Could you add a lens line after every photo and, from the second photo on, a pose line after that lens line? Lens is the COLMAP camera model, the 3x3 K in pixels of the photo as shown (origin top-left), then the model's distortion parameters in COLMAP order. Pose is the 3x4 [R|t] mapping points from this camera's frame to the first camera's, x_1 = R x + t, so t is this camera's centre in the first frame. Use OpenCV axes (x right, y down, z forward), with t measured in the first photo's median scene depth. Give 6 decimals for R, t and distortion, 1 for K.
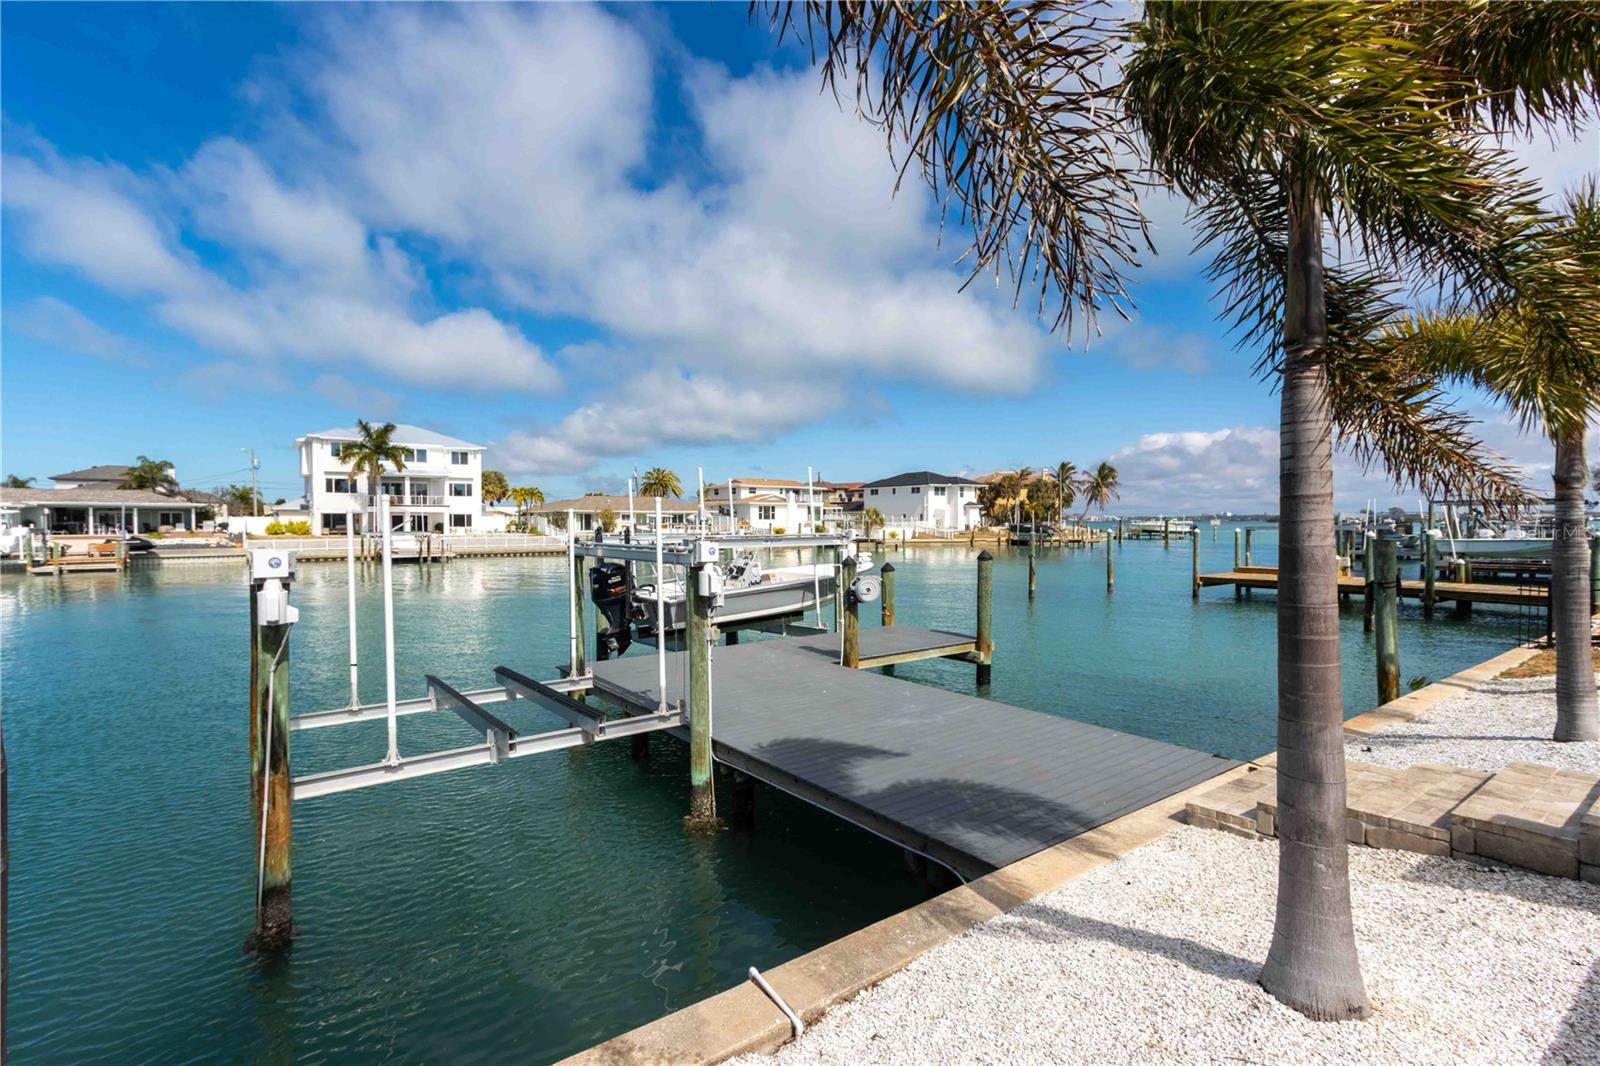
lens RADIAL K [[738.3, 0, 776.3], [0, 738.3, 524.3], [0, 0, 1]] dist [0.004010, -0.002646]
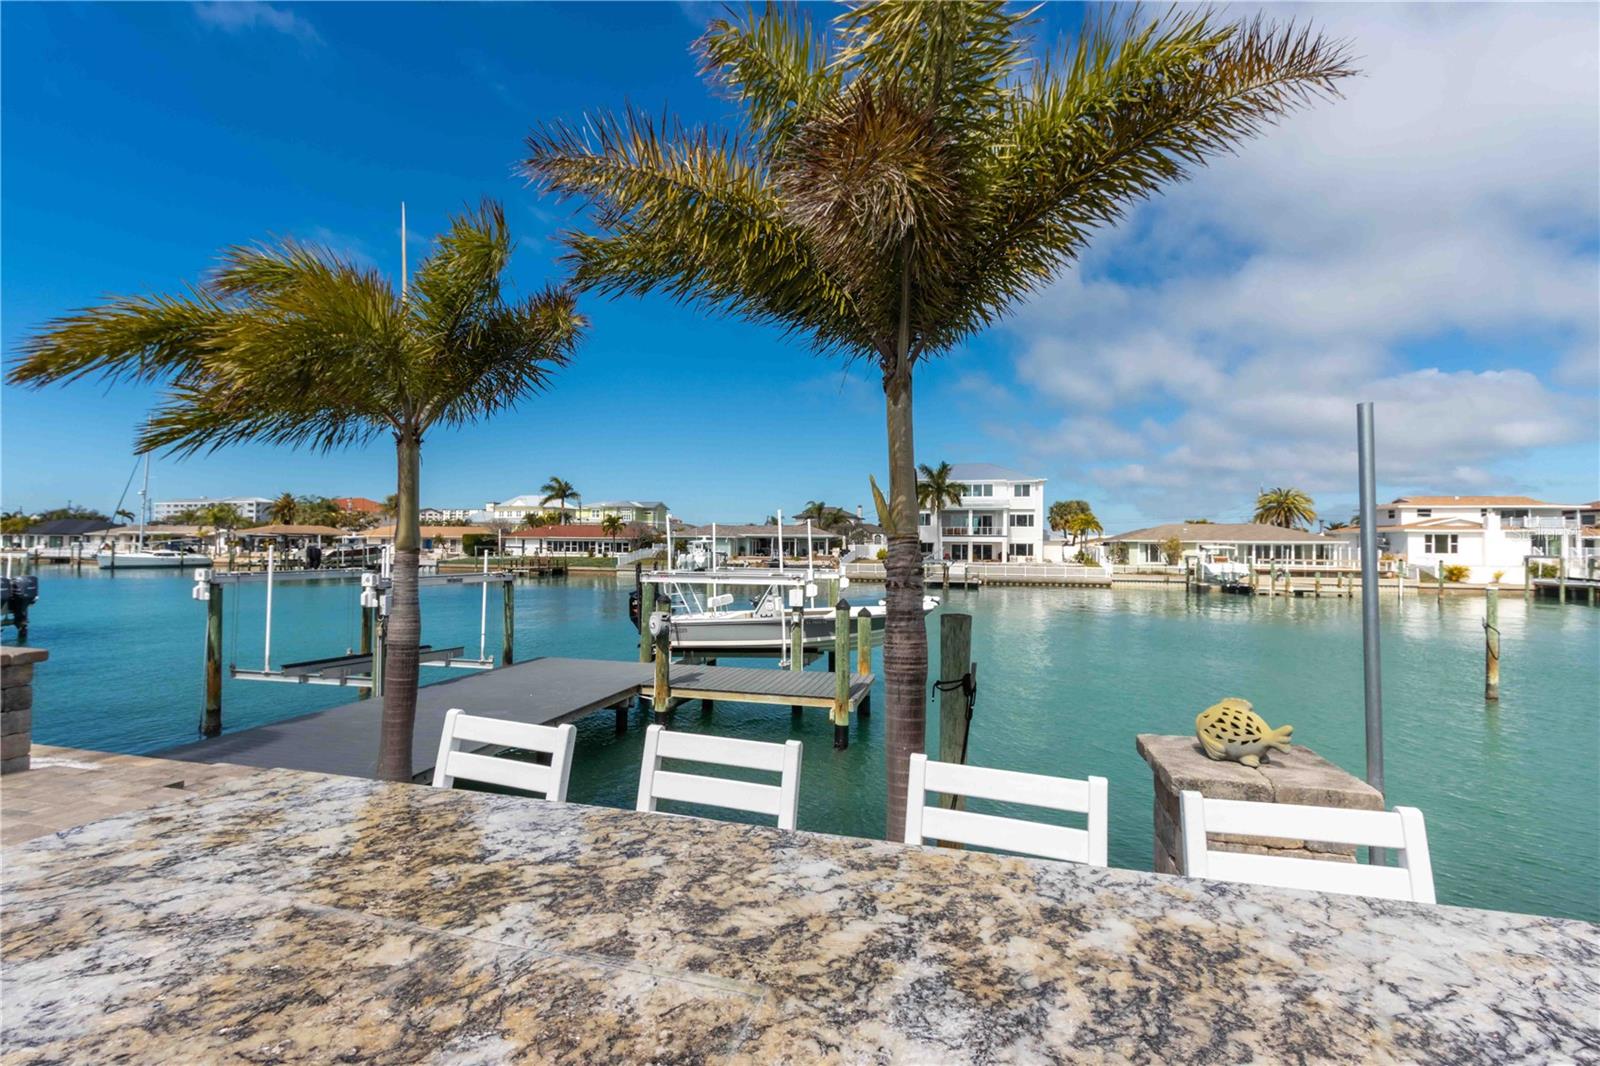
lens RADIAL K [[738.3, 0, 769.9], [0, 738.3, 529.4], [0, 0, 1]] dist [0.004010, -0.002646]
pose [[0.620971, -0.008632, -0.783786, 0.197500], [-0.014697, 0.999635, -0.022653, -0.005736], [0.783696, 0.025586, 0.620617, 0.077036]]
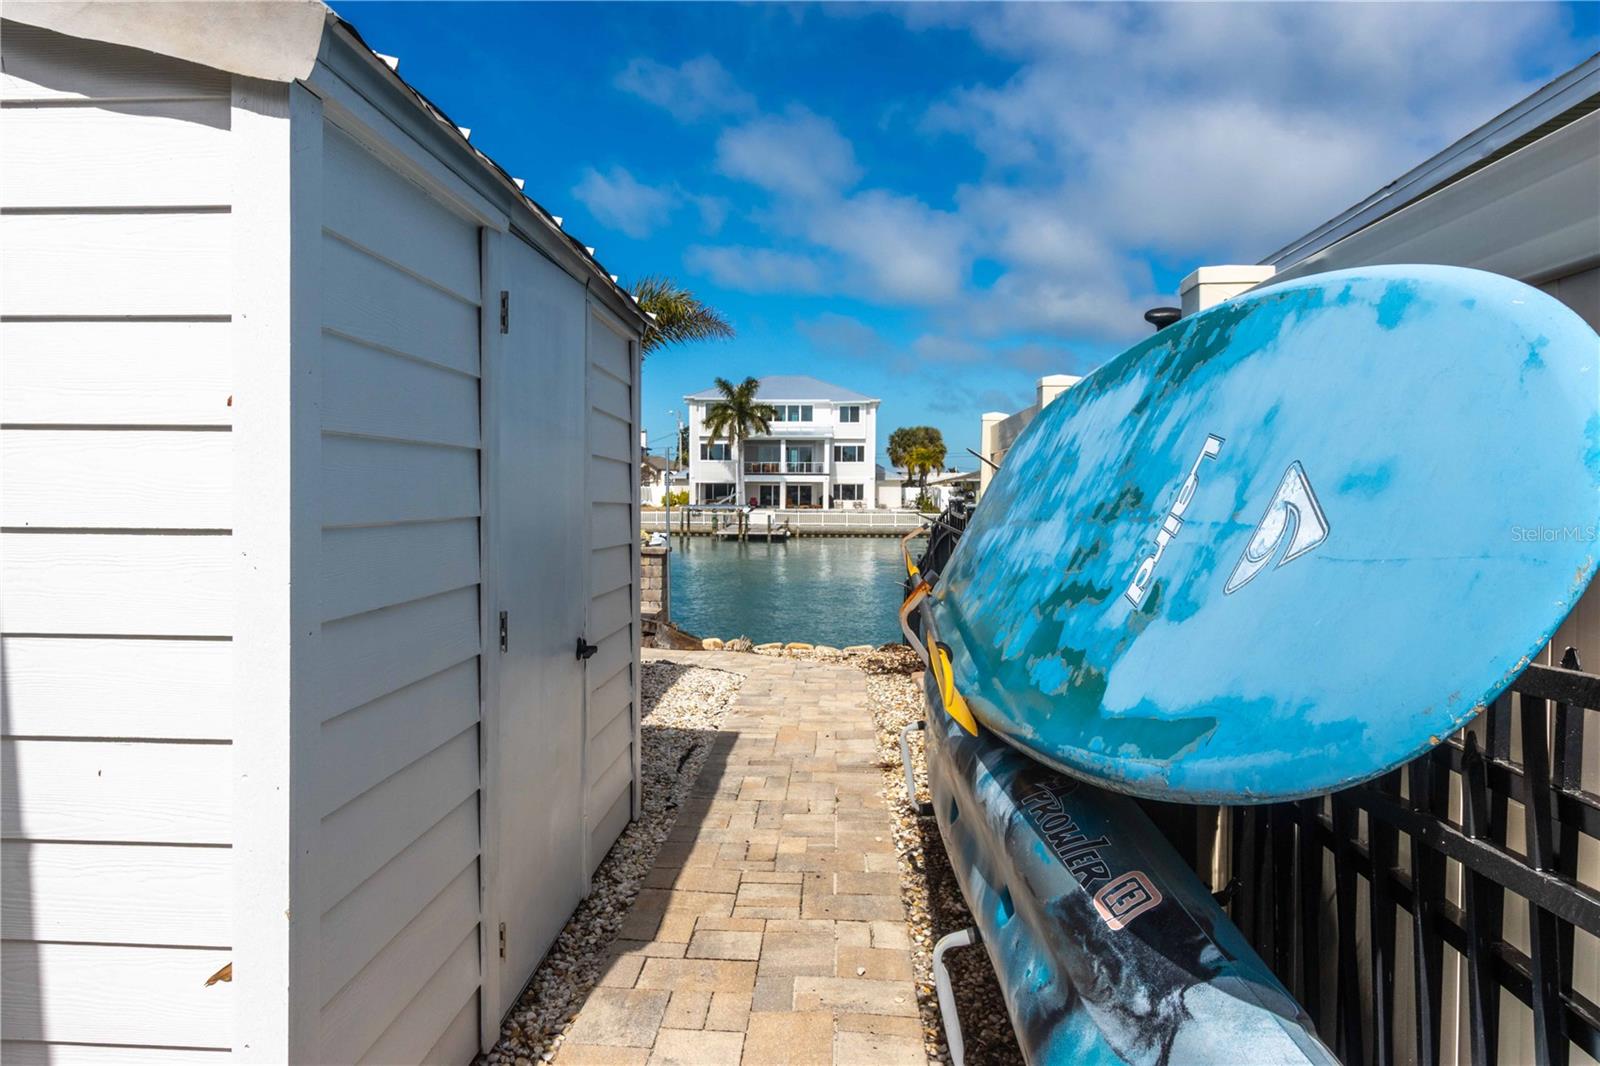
lens RADIAL K [[1147.9, 0, 791.7], [0, 1147.9, 532.5], [0, 0, 1]] dist [-0.022869, -0.001255]
pose [[0.786696, 0.027555, -0.616726, 0.337274], [-0.008711, 0.999399, 0.033541, -0.002774], [0.617280, -0.021014, 0.786463, -0.025252]]
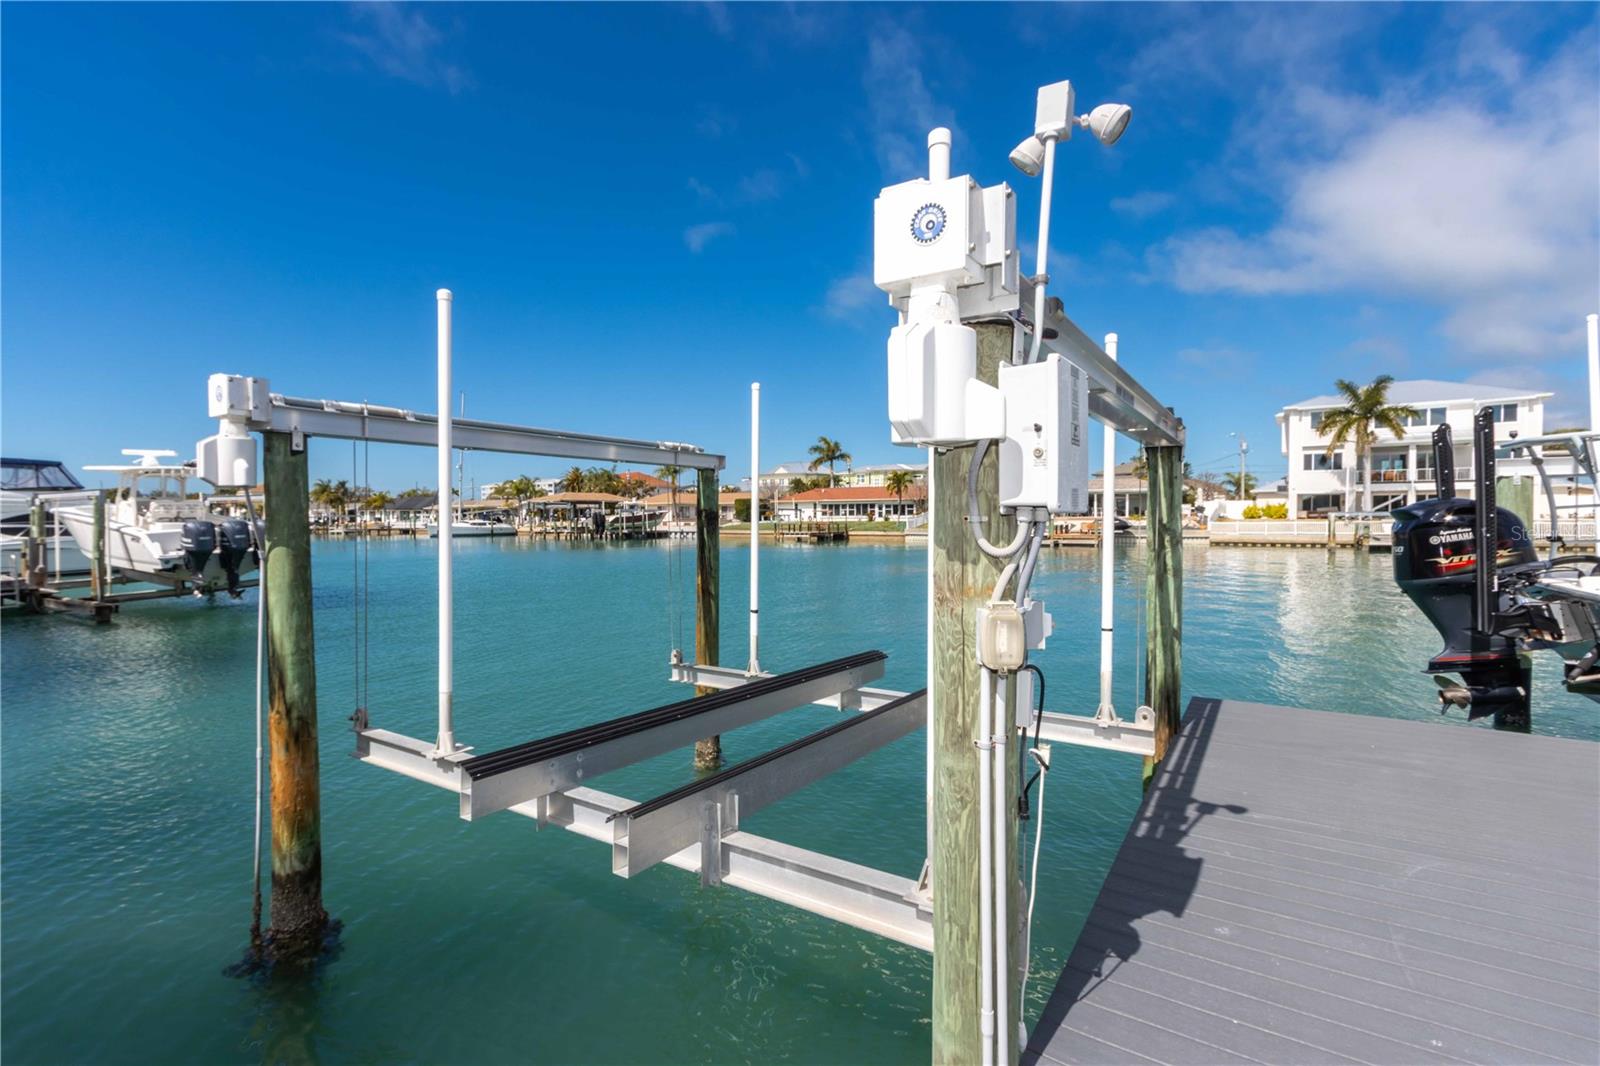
lens RADIAL K [[738.3, 0, 770.4], [0, 738.3, 539.0], [0, 0, 1]] dist [0.004010, -0.002646]
pose [[0.337102, 0.027380, -0.941070, 0.010633], [0.000141, 0.999576, 0.029133, 0.013226], [0.941468, -0.009954, 0.336955, 0.100776]]
